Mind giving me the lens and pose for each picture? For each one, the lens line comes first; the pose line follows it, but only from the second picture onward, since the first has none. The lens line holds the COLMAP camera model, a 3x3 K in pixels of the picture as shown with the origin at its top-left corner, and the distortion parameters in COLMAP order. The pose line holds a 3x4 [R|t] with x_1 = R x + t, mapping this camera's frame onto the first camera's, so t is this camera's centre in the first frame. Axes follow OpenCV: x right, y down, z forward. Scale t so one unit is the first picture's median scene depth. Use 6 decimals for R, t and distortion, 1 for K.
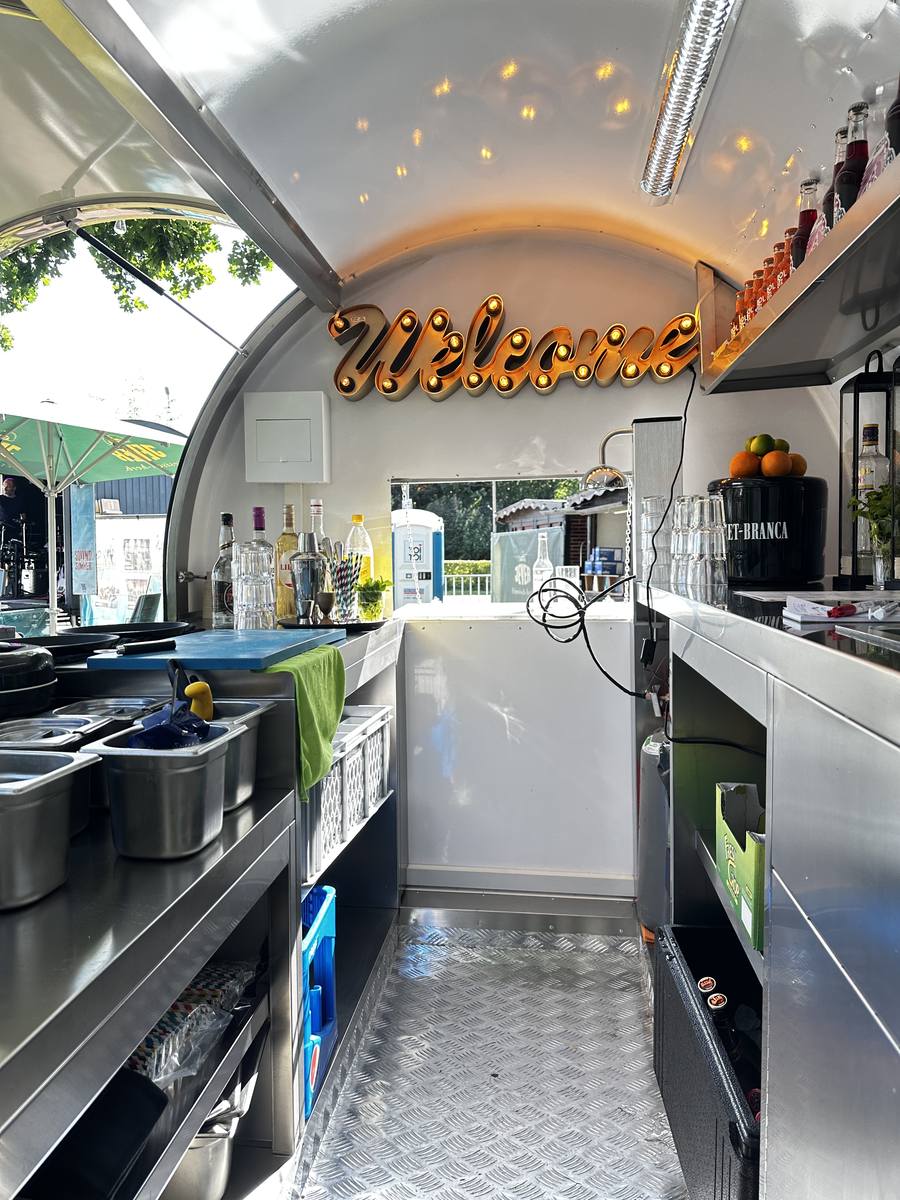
lens RADIAL K [[848.3, 0, 450.9], [0, 848.3, 596.0], [0, 0, 1]] dist [0.132392, -0.227870]
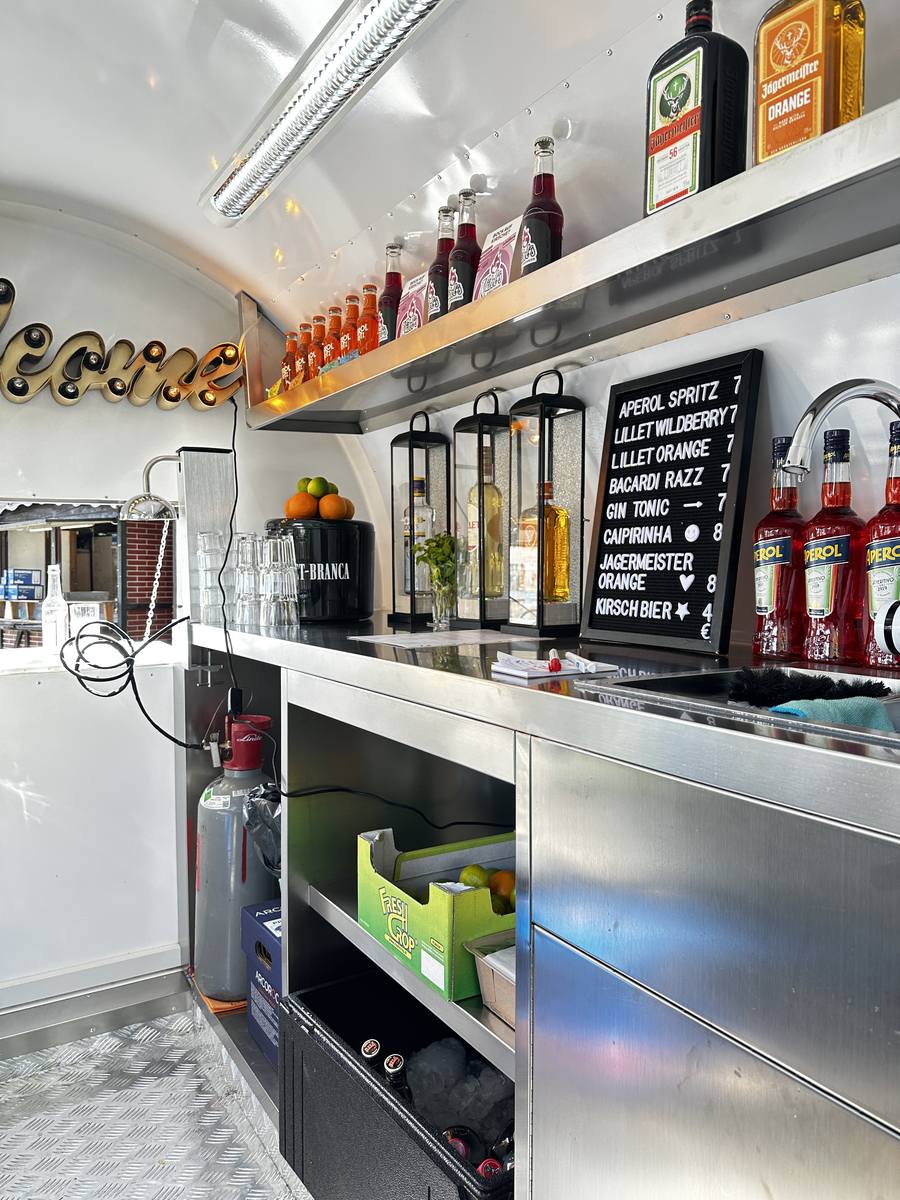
lens RADIAL K [[834.7, 0, 450.0], [0, 834.7, 600.0], [0, 0, 1]] dist [0.176321, -0.291054]
pose [[0.774509, -0.019125, 0.632274, -0.142814], [0.029074, 0.999563, -0.005379, -0.028216], [-0.631894, 0.022549, 0.774727, 0.113556]]
